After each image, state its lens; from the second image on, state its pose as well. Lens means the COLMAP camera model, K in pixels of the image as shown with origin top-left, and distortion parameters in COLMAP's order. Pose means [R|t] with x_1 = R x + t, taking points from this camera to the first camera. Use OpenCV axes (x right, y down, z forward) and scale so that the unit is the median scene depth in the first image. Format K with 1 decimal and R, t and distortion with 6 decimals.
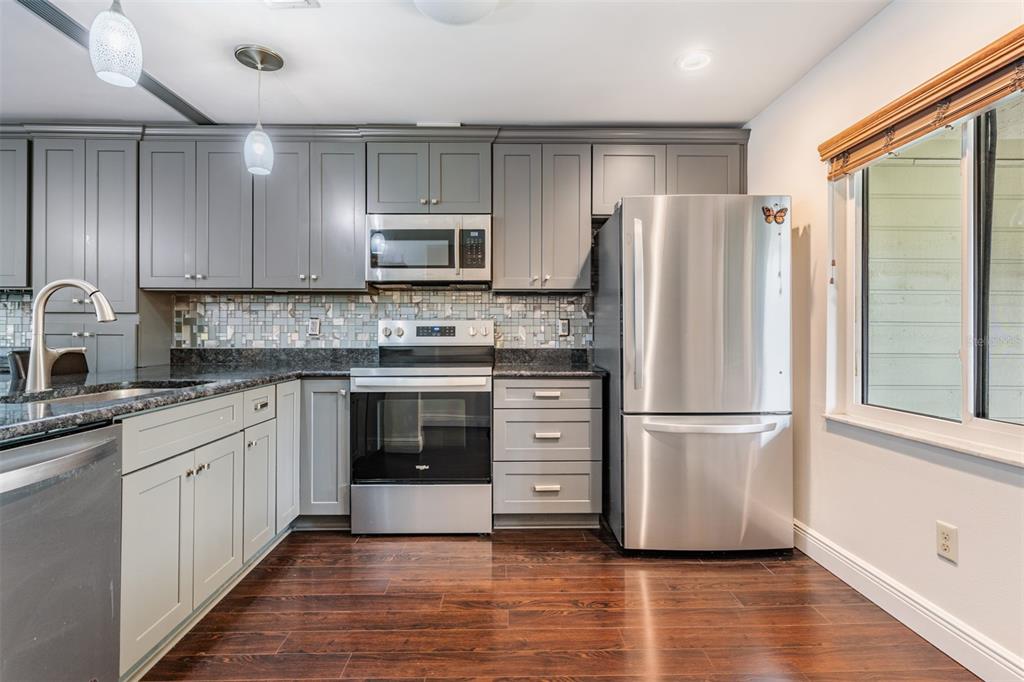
lens RADIAL K [[487.7, 0, 508.8], [0, 487.7, 332.5], [0, 0, 1]] dist [0.001971, -0.000564]
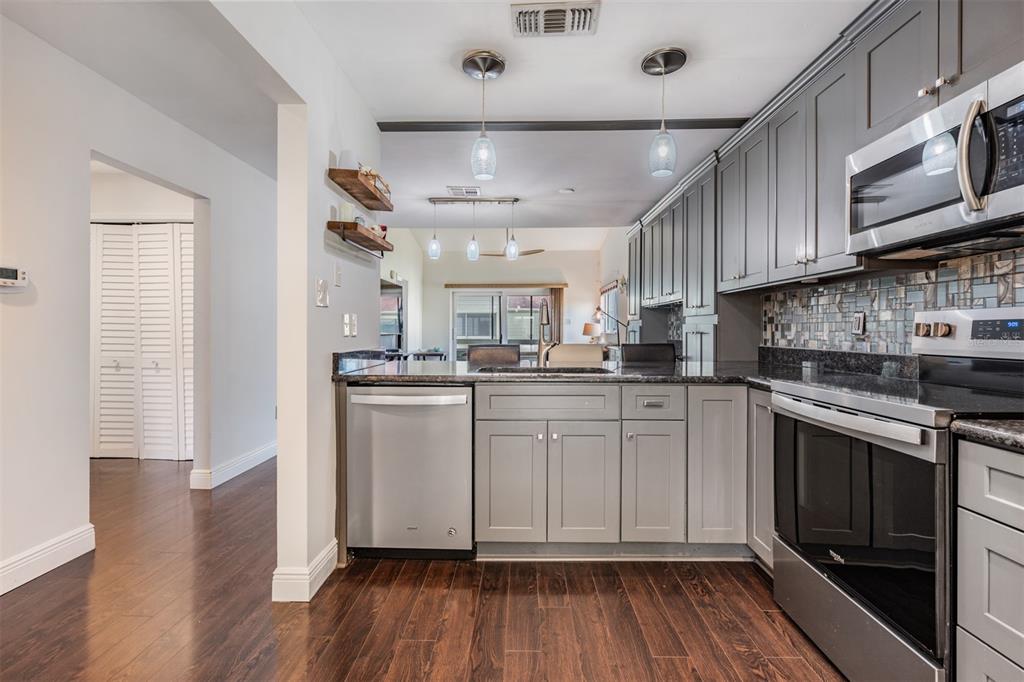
lens RADIAL K [[467.8, 0, 512.1], [0, 467.8, 332.3], [0, 0, 1]] dist [-0.000561, -0.000122]
pose [[-0.033351, 0.003555, -0.999437, 0.398147], [0.002799, 0.999990, 0.003463, -0.003099], [0.999440, -0.002682, -0.033360, 0.603911]]
